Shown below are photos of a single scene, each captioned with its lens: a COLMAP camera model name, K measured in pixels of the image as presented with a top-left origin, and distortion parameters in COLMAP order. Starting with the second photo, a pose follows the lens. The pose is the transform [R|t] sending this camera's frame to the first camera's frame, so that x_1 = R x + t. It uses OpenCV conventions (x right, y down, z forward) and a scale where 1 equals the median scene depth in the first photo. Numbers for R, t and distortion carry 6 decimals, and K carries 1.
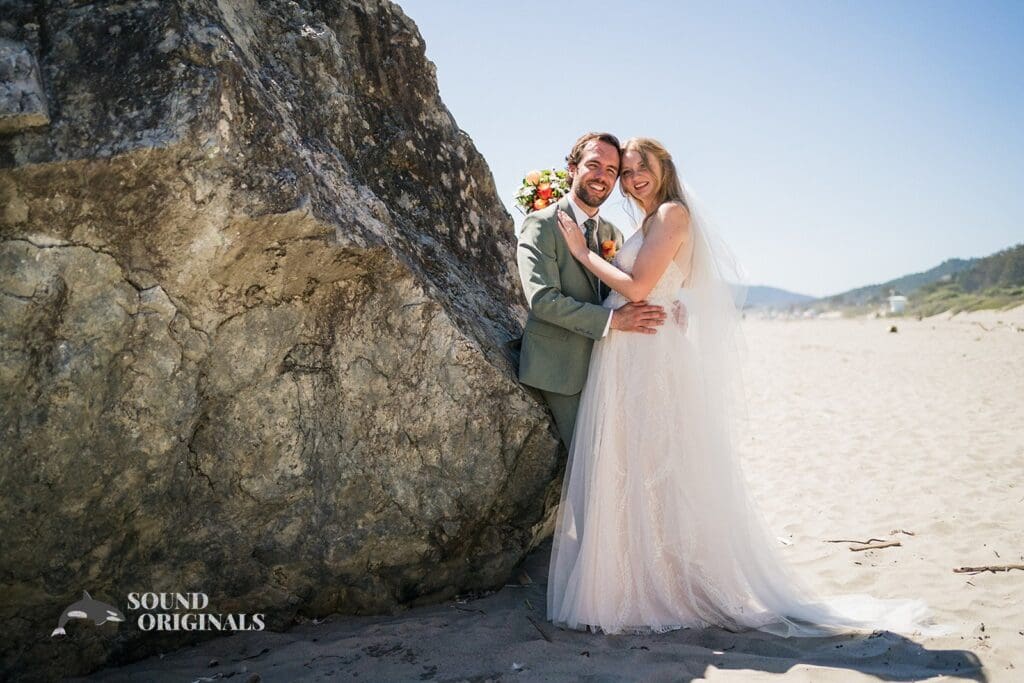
lens RADIAL K [[1144.8, 0, 512.0], [0, 1144.8, 341.5], [0, 0, 1]] dist [0.029370, -0.047803]
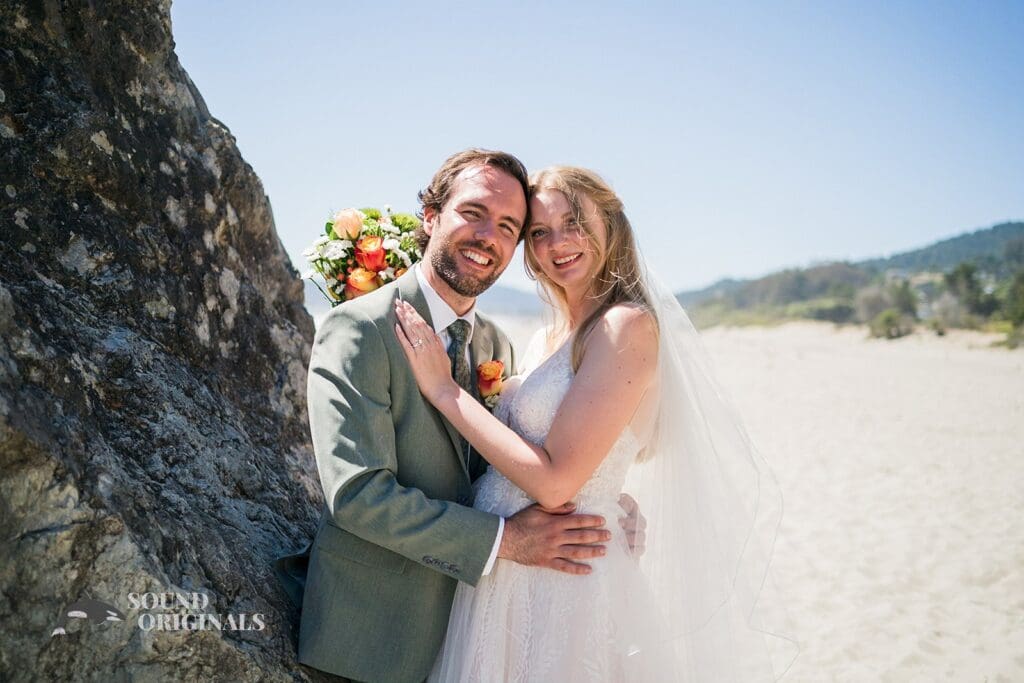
lens RADIAL K [[1144.8, 0, 512.0], [0, 1144.8, 341.5], [0, 0, 1]] dist [0.029370, -0.047803]
pose [[0.981642, 0.045767, 0.185159, -0.001099], [-0.046071, 0.998935, -0.002662, -0.097336], [-0.185083, -0.005917, 0.982705, 0.506827]]
